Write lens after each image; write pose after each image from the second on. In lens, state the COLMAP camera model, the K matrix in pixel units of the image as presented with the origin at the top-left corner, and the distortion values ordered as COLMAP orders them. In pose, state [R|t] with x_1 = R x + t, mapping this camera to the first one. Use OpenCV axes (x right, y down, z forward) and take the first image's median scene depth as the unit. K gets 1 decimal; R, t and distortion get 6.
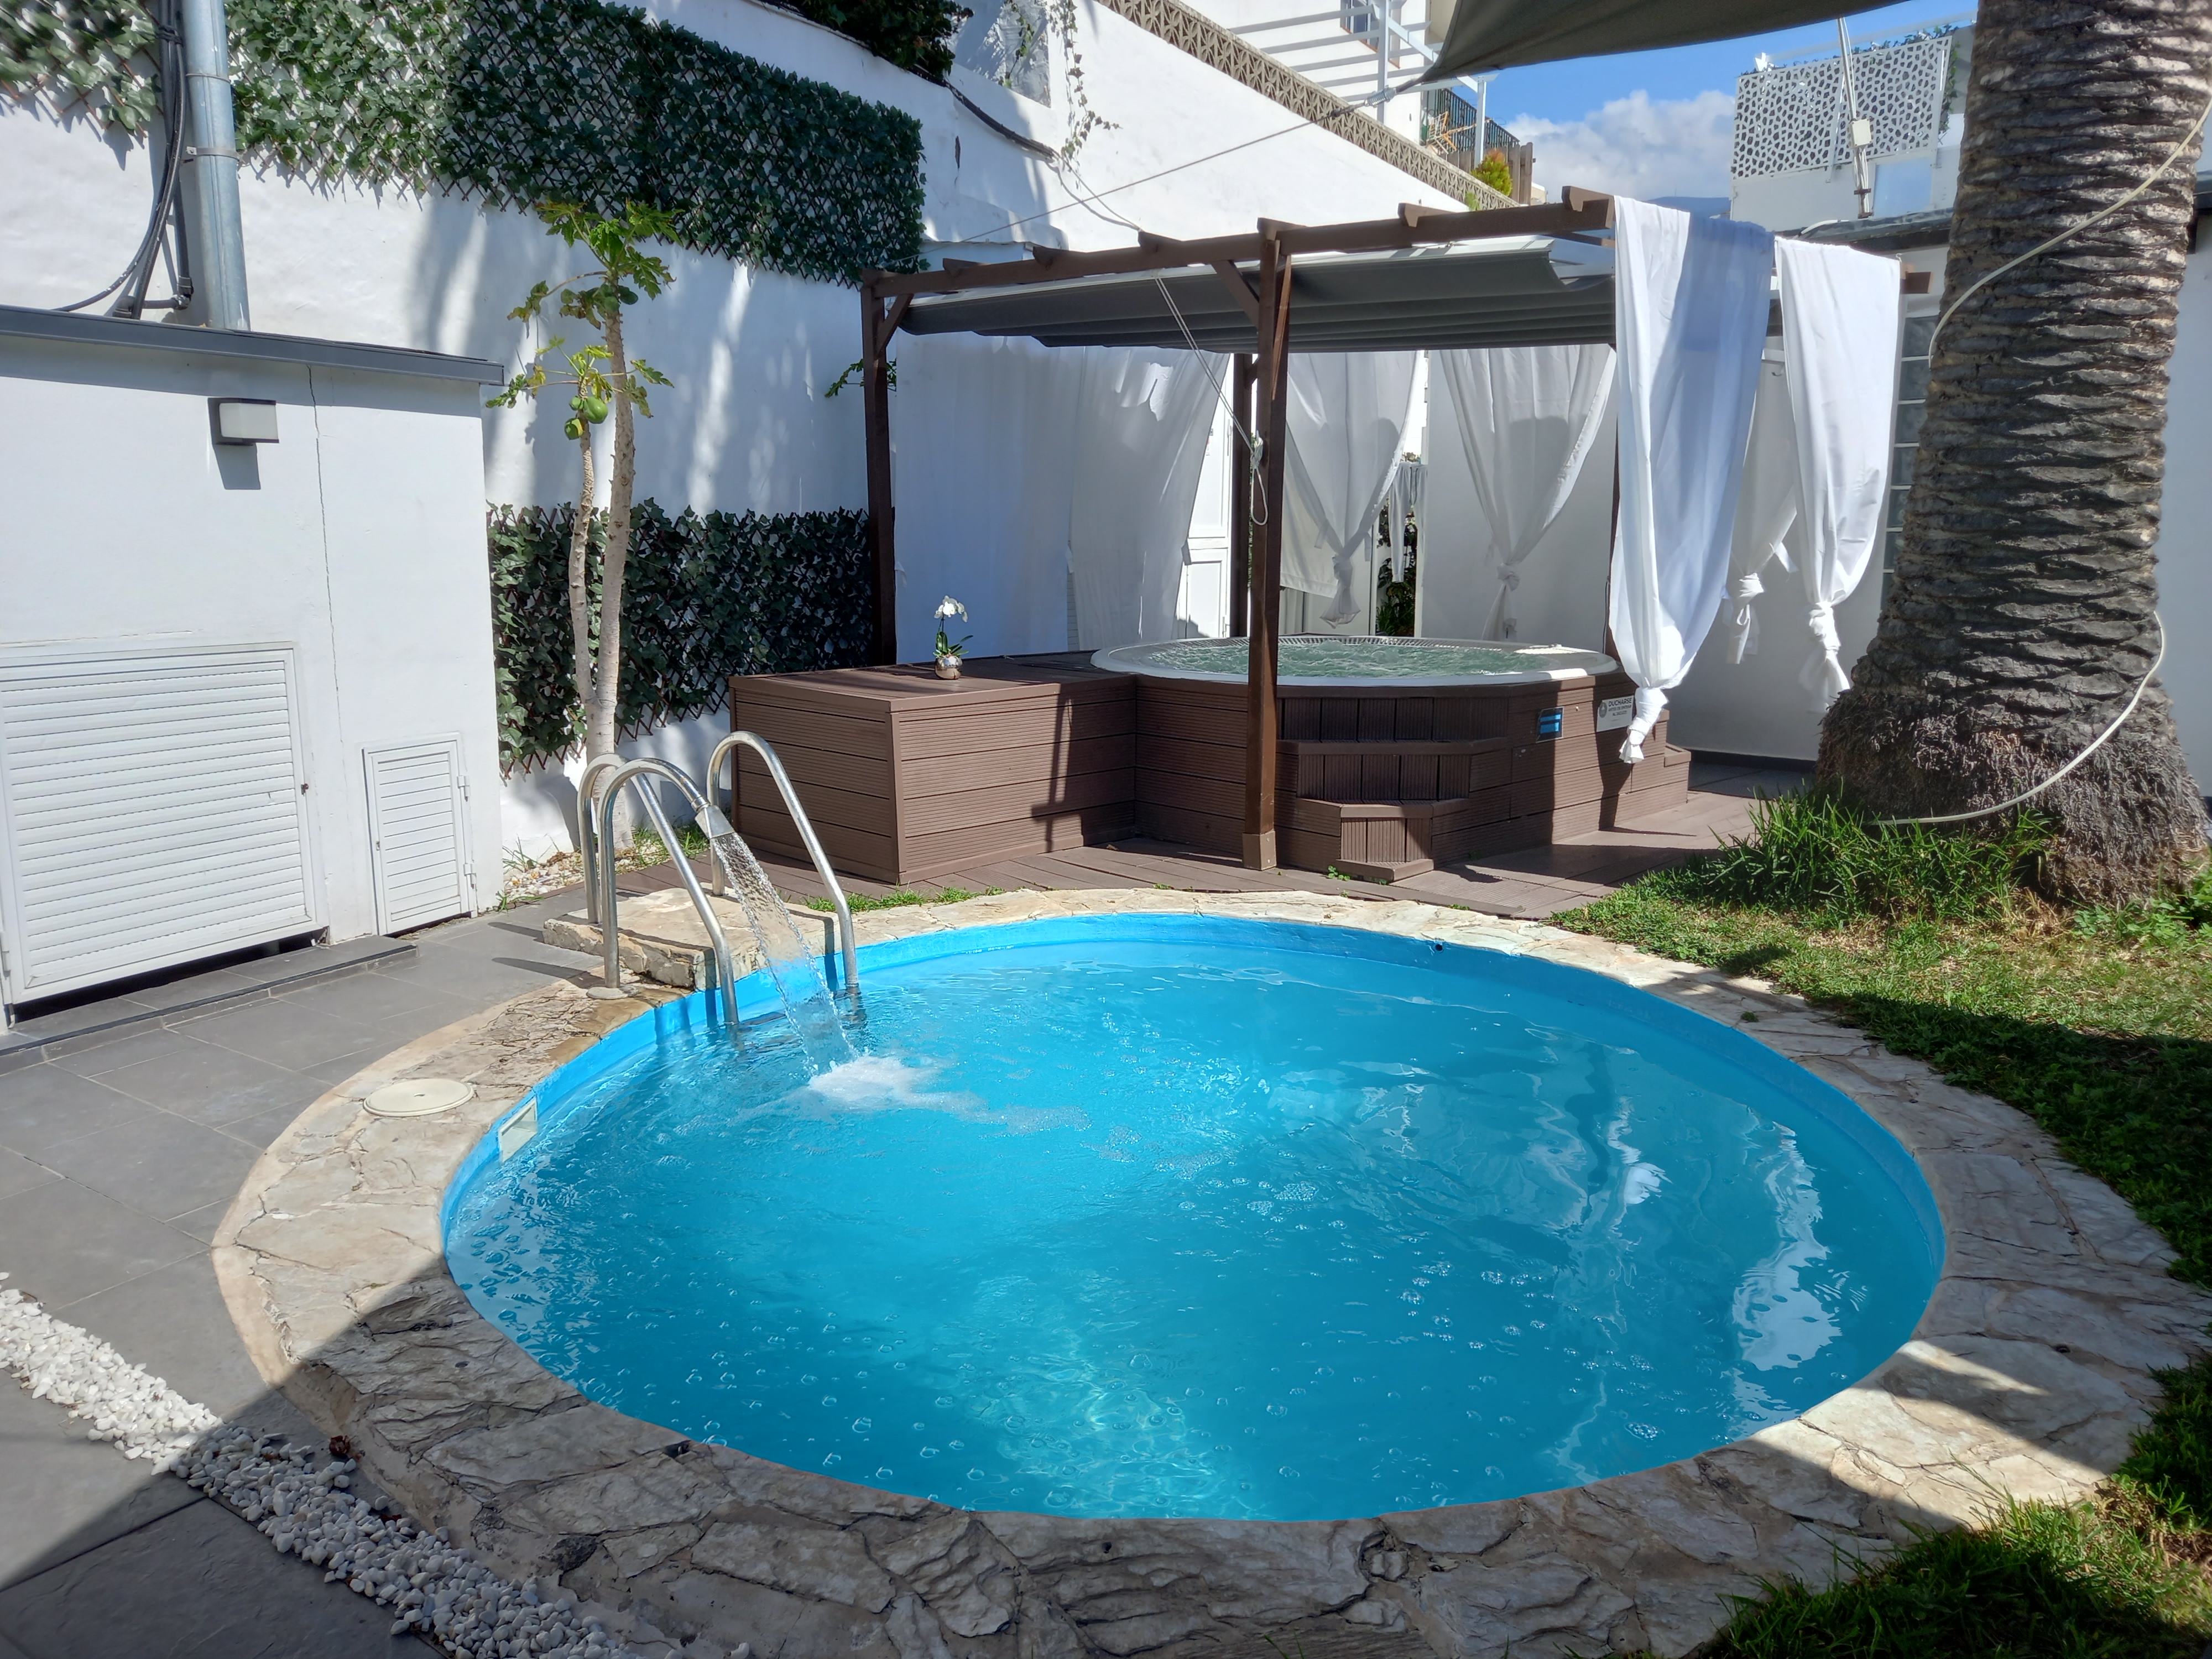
lens RADIAL K [[1619.6, 0, 1115.5], [0, 1619.6, 817.1], [0, 0, 1]] dist [0.078063, -0.076937]
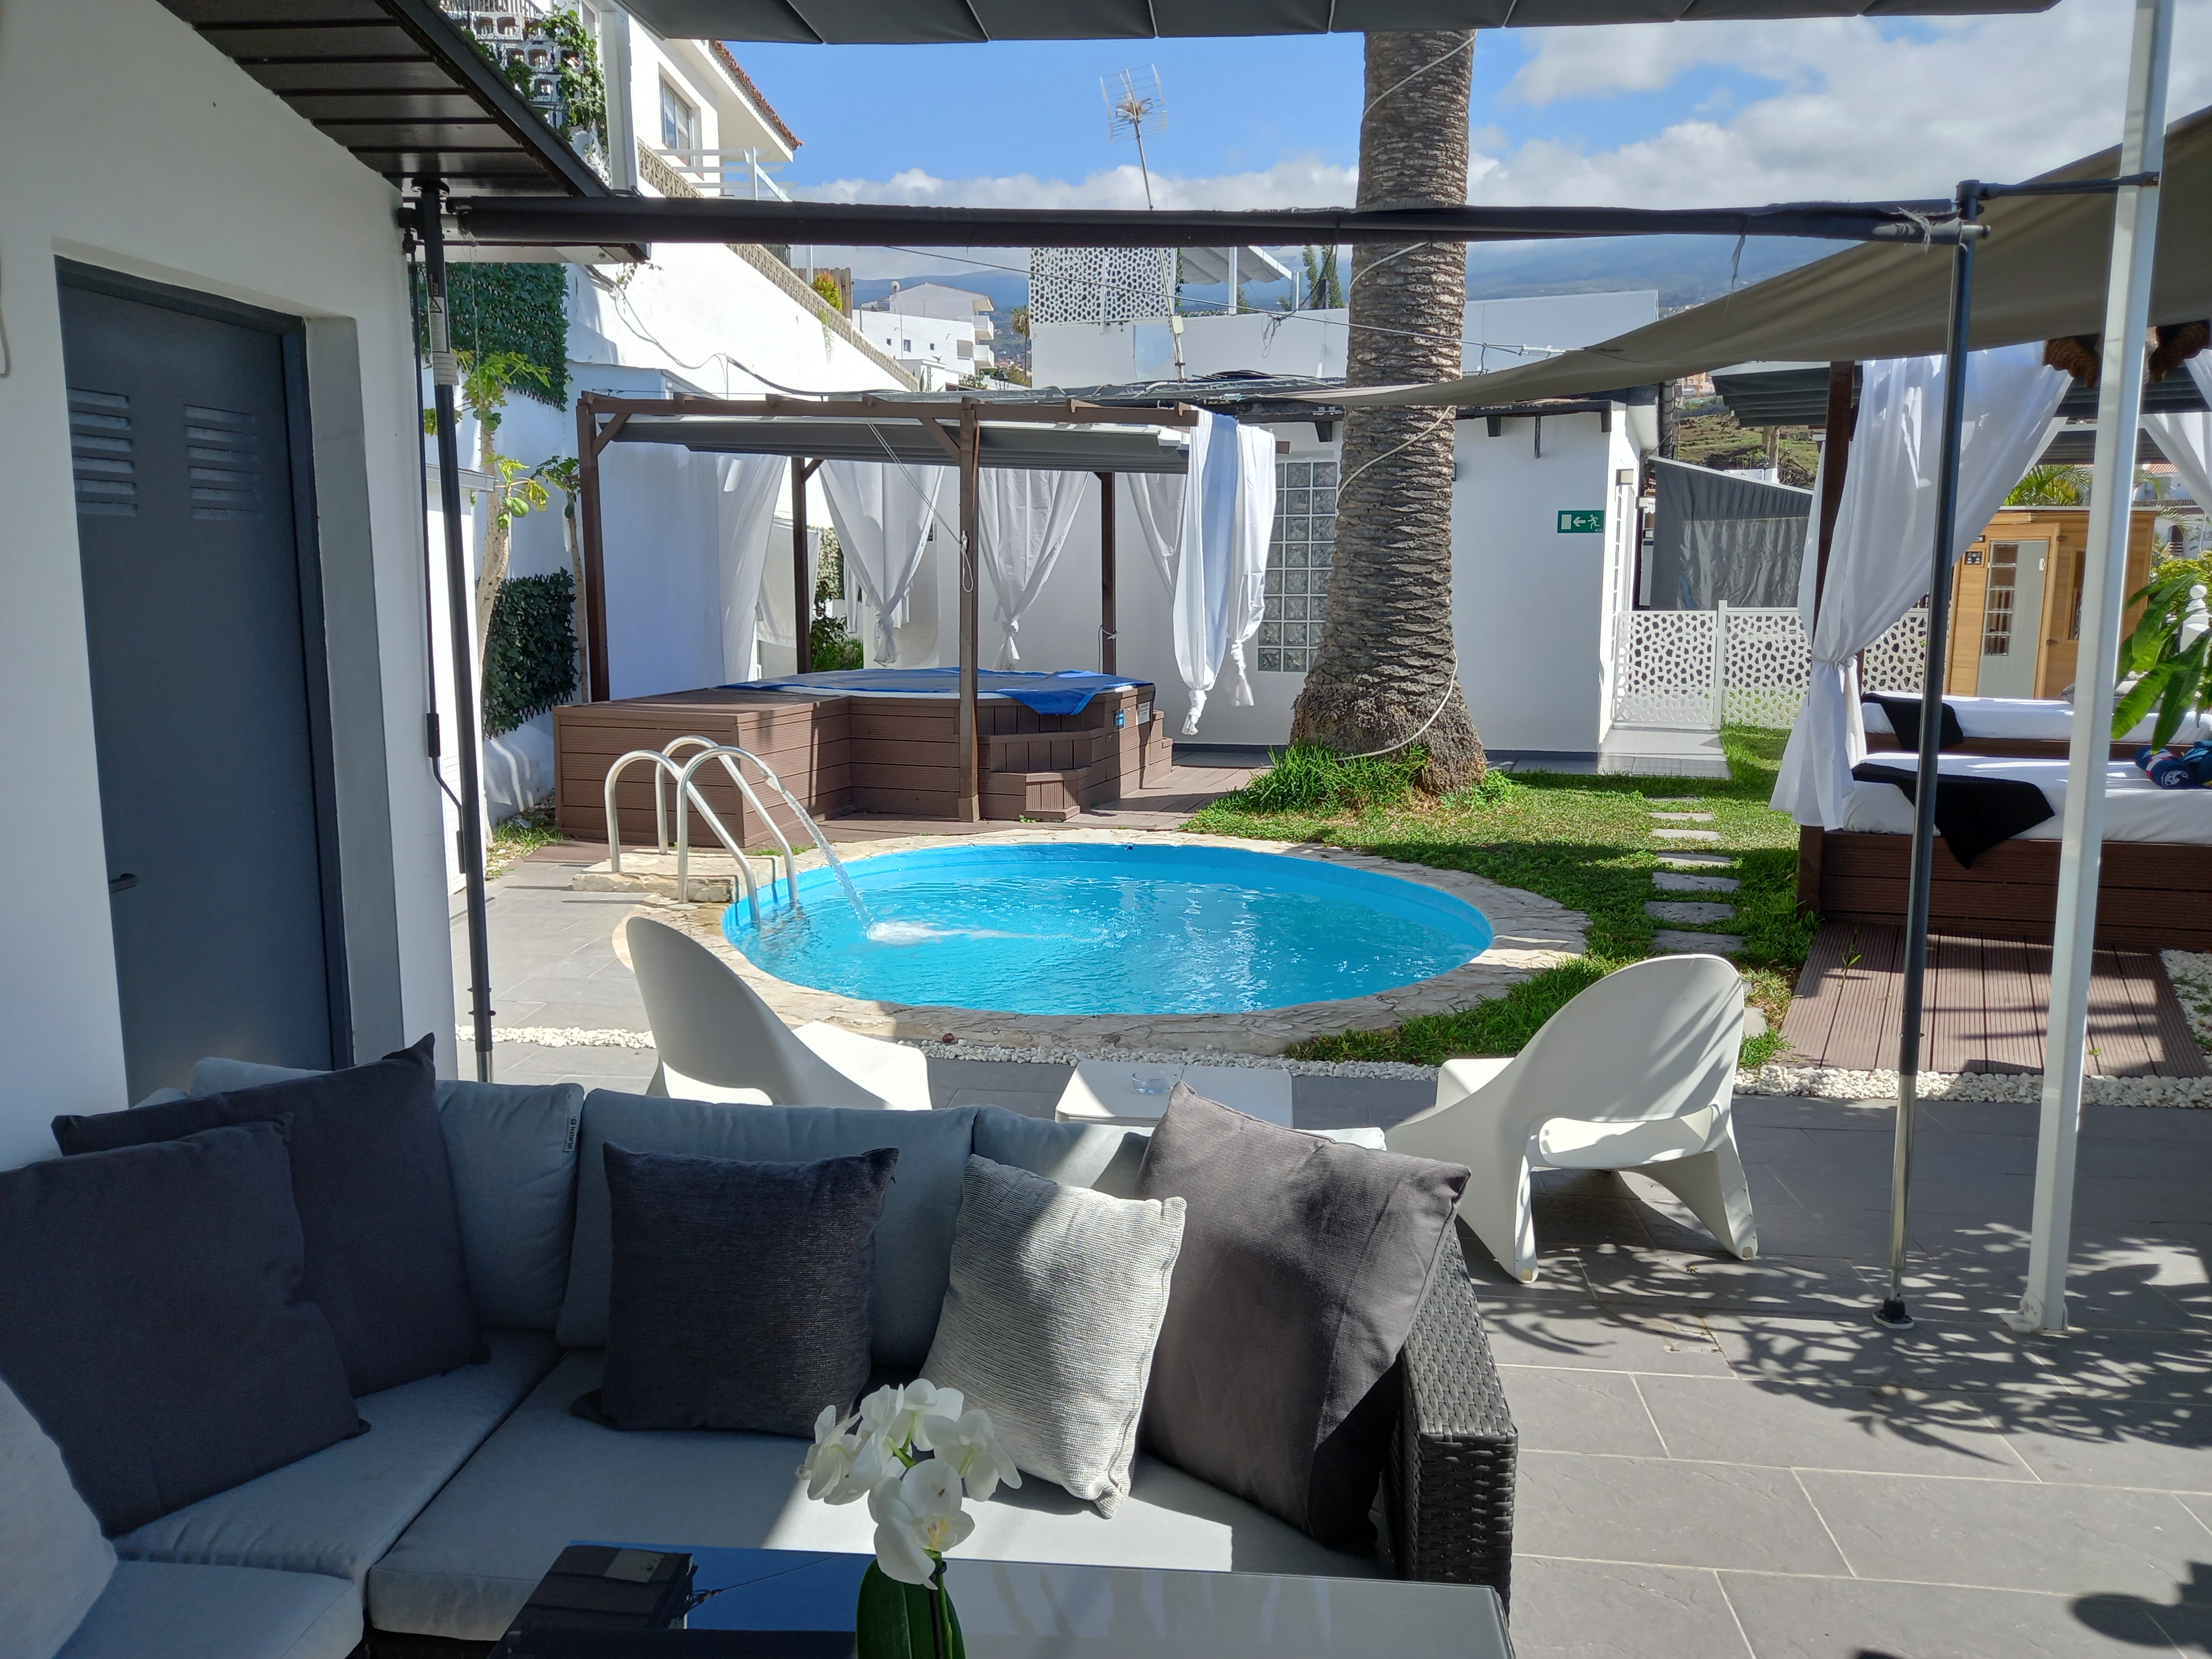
lens RADIAL K [[1603.7, 0, 1114.1], [0, 1603.7, 820.8], [0, 0, 1]] dist [0.084136, -0.096959]
pose [[0.882215, -0.067049, 0.466049, -0.605258], [0.080728, 0.996692, -0.009424, 0.070315], [-0.463875, 0.045938, 0.884709, -0.460633]]
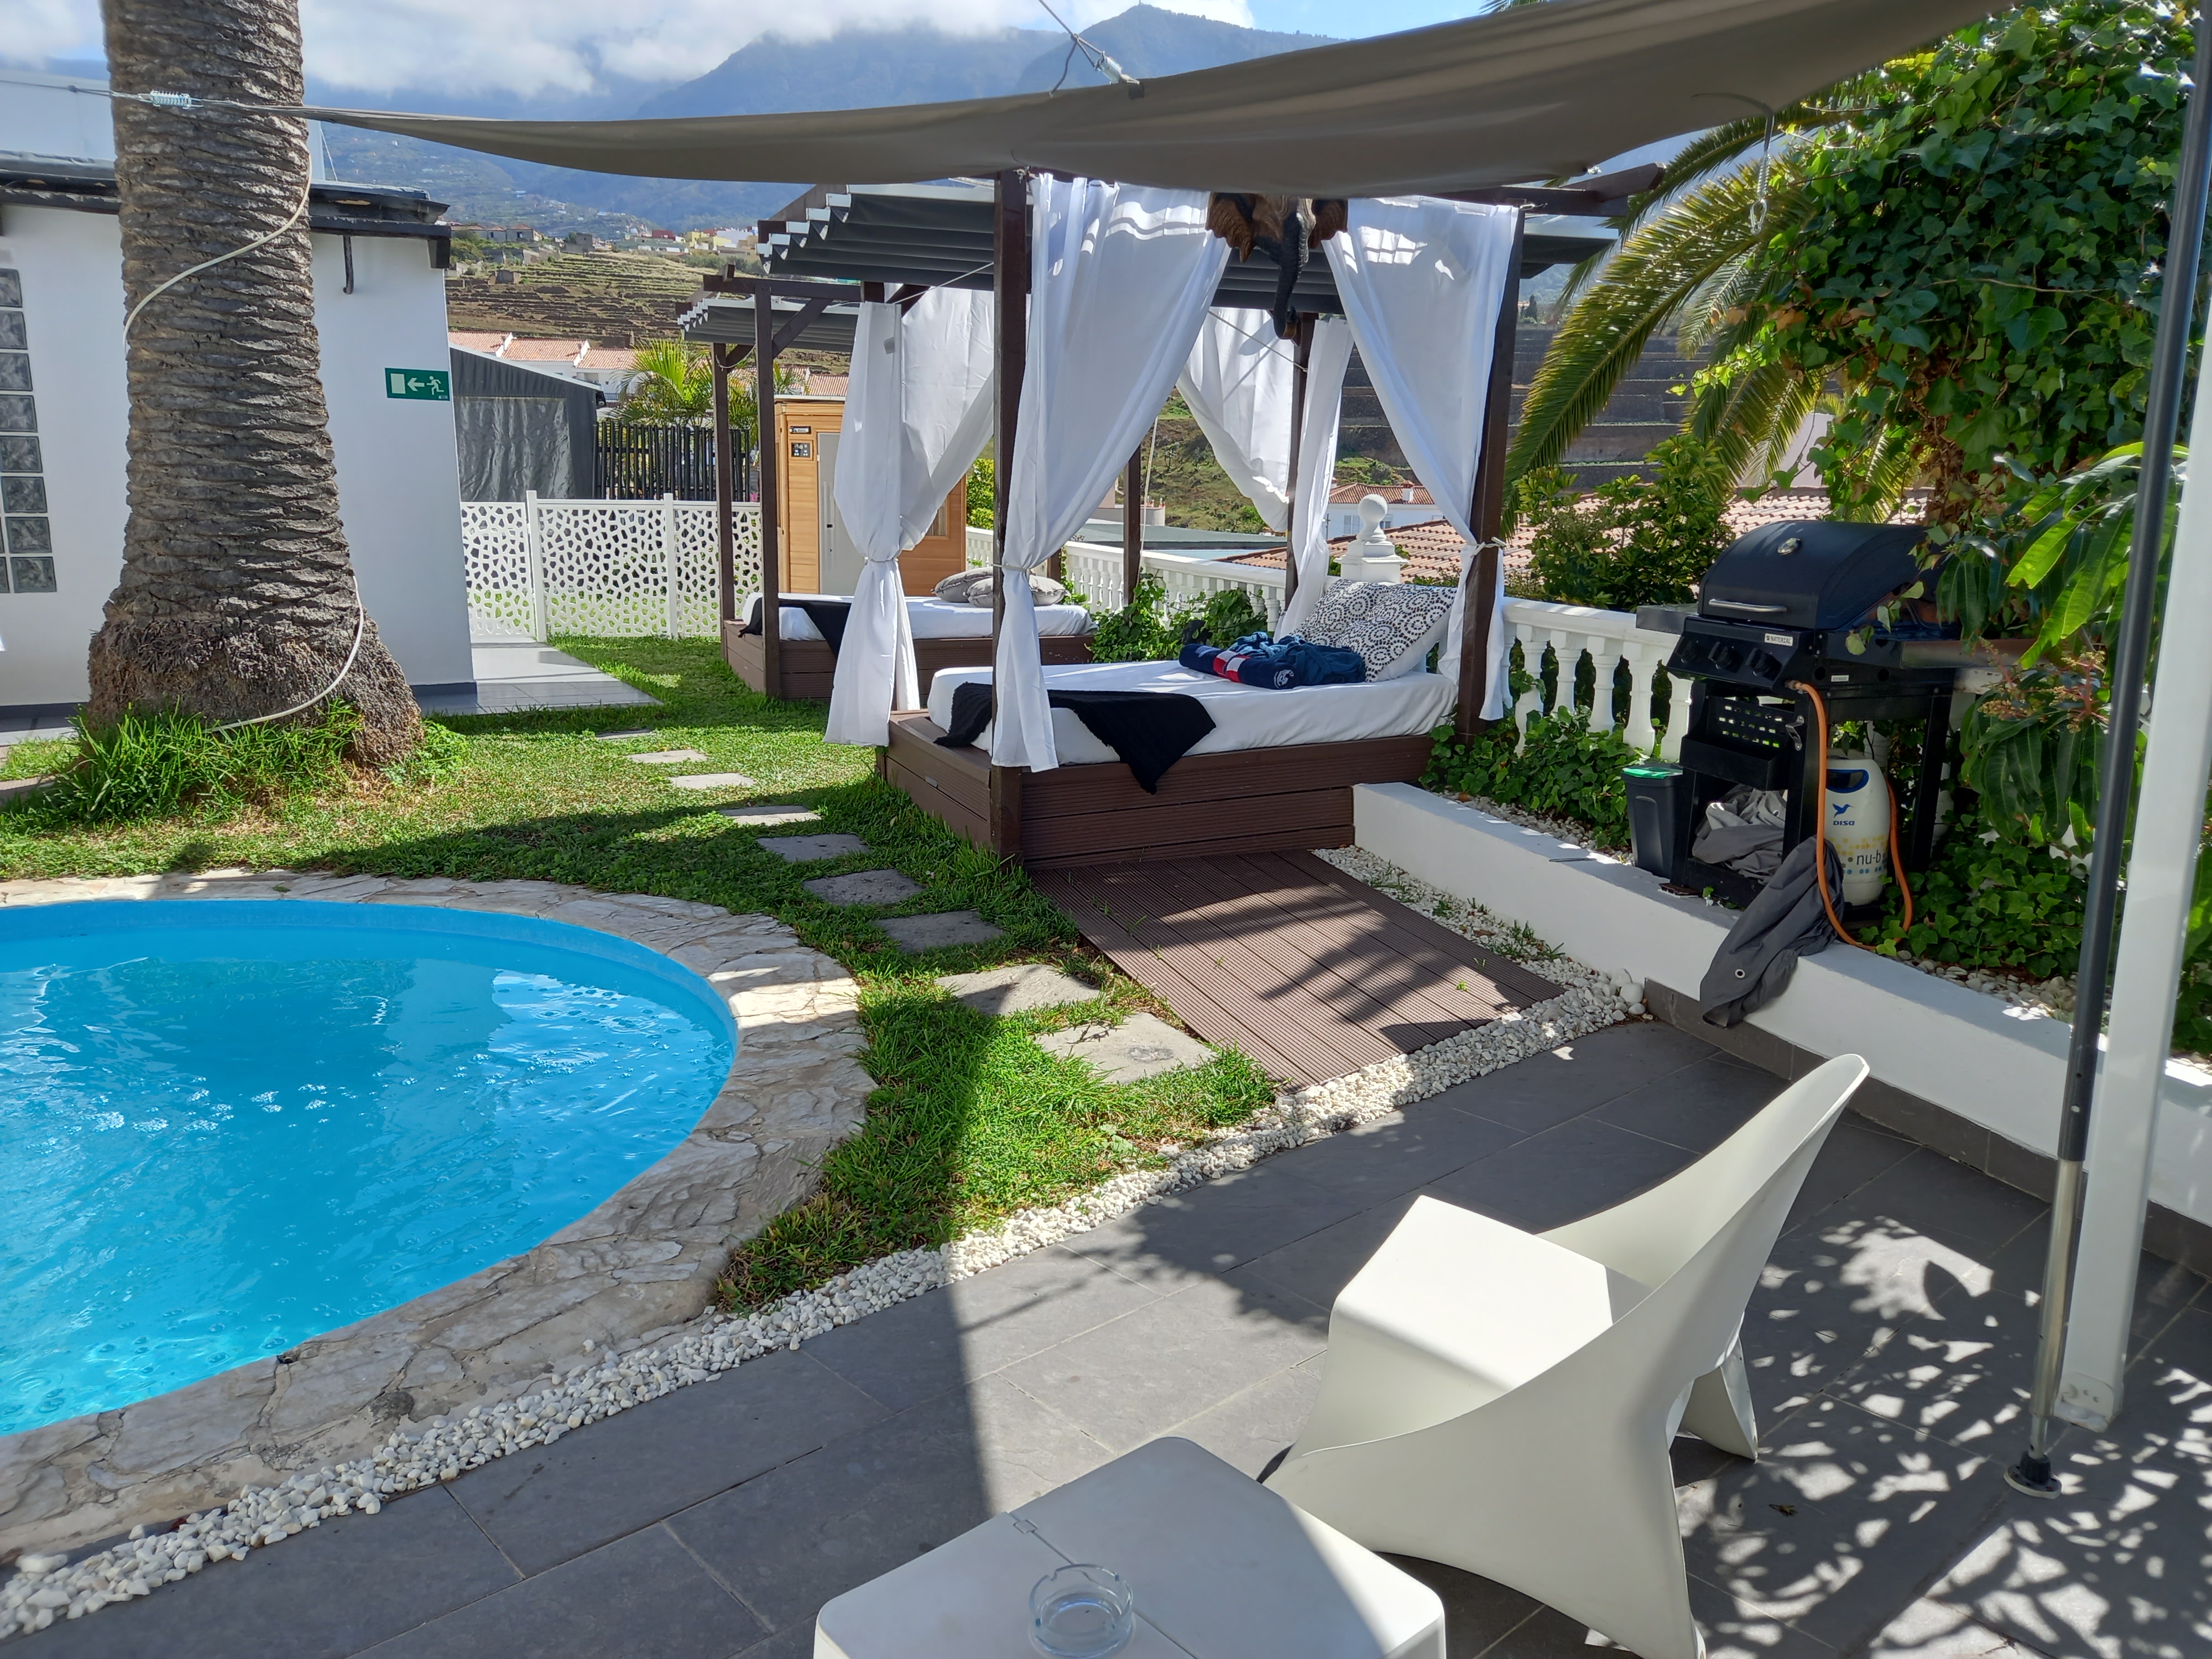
lens RADIAL K [[1618.6, 0, 1108.5], [0, 1618.6, 813.8], [0, 0, 1]] dist [0.072567, -0.068972]
pose [[0.244345, -0.189276, 0.951036, -0.530355], [0.156916, 0.975556, 0.153841, -0.019101], [-0.956908, 0.111643, 0.268073, 0.081396]]
